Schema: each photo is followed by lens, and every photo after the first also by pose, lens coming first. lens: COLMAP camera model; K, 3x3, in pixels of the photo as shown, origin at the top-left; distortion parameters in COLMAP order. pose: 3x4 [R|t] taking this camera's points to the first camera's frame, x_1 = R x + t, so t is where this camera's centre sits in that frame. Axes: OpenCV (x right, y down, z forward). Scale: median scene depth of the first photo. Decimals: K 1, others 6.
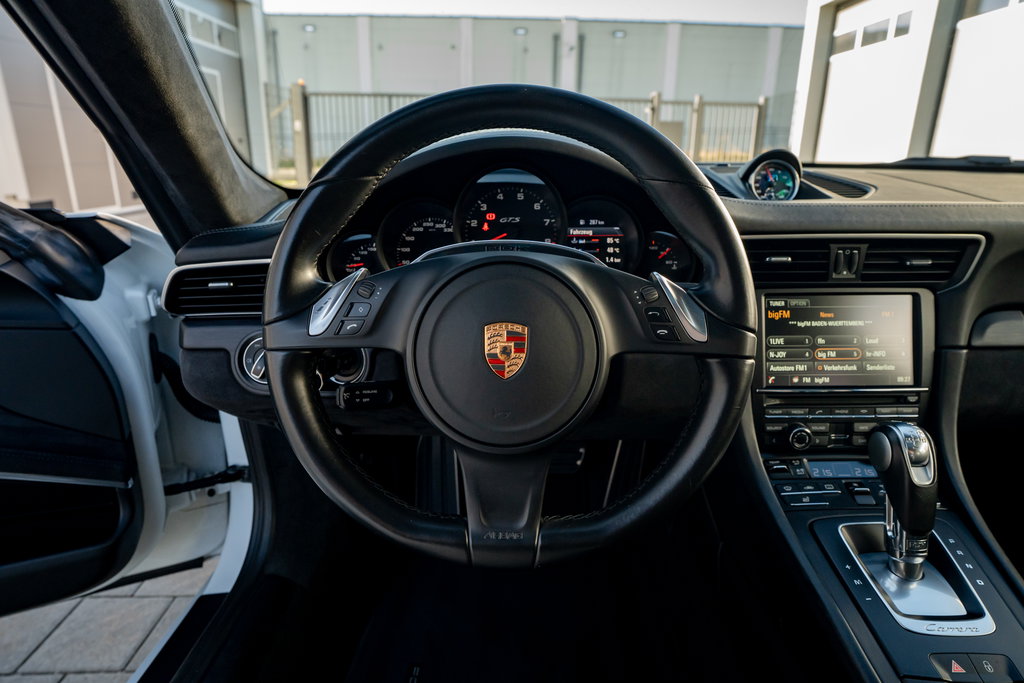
lens RADIAL K [[624.6, 0, 513.8], [0, 624.6, 326.2], [0, 0, 1]] dist [-0.002883, 0.001345]
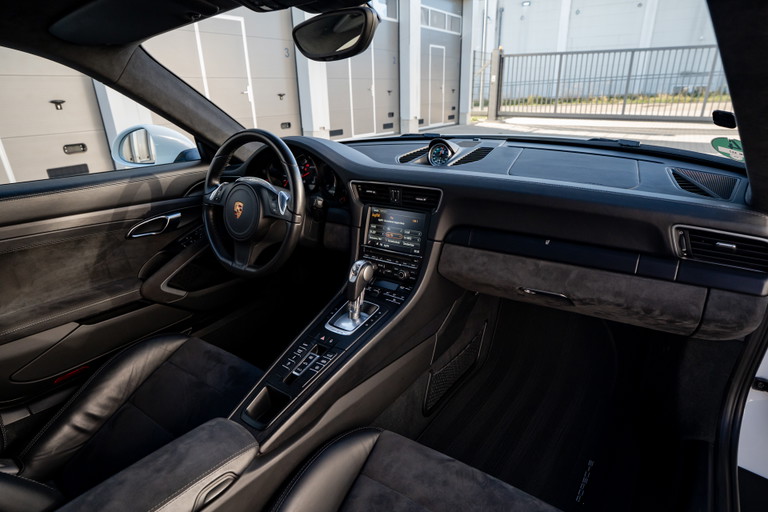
lens RADIAL K [[434.7, 0, 384.0], [0, 434.7, 256.0], [0, 0, 1]] dist [-0.001769, -0.000891]
pose [[0.810572, 0.178251, -0.557853, 1.405266], [-0.125313, 0.983283, 0.132107, -0.088506], [0.572075, -0.037176, 0.819358, -0.330184]]
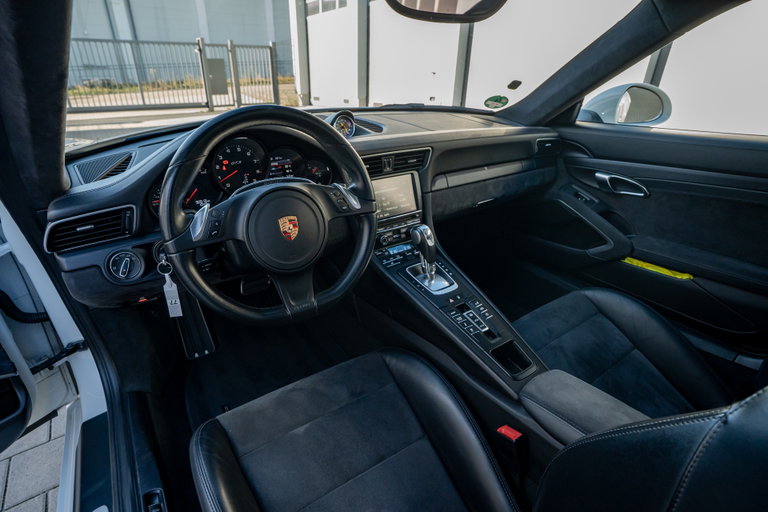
lens RADIAL K [[408.9, 0, 384.0], [0, 408.9, 256.0], [0, 0, 1]] dist [-0.027567, 0.000460]
pose [[0.814816, -0.243562, 0.526073, -0.380685], [0.162685, 0.967064, 0.195755, -0.069746], [-0.556425, -0.073920, 0.827604, -0.305431]]
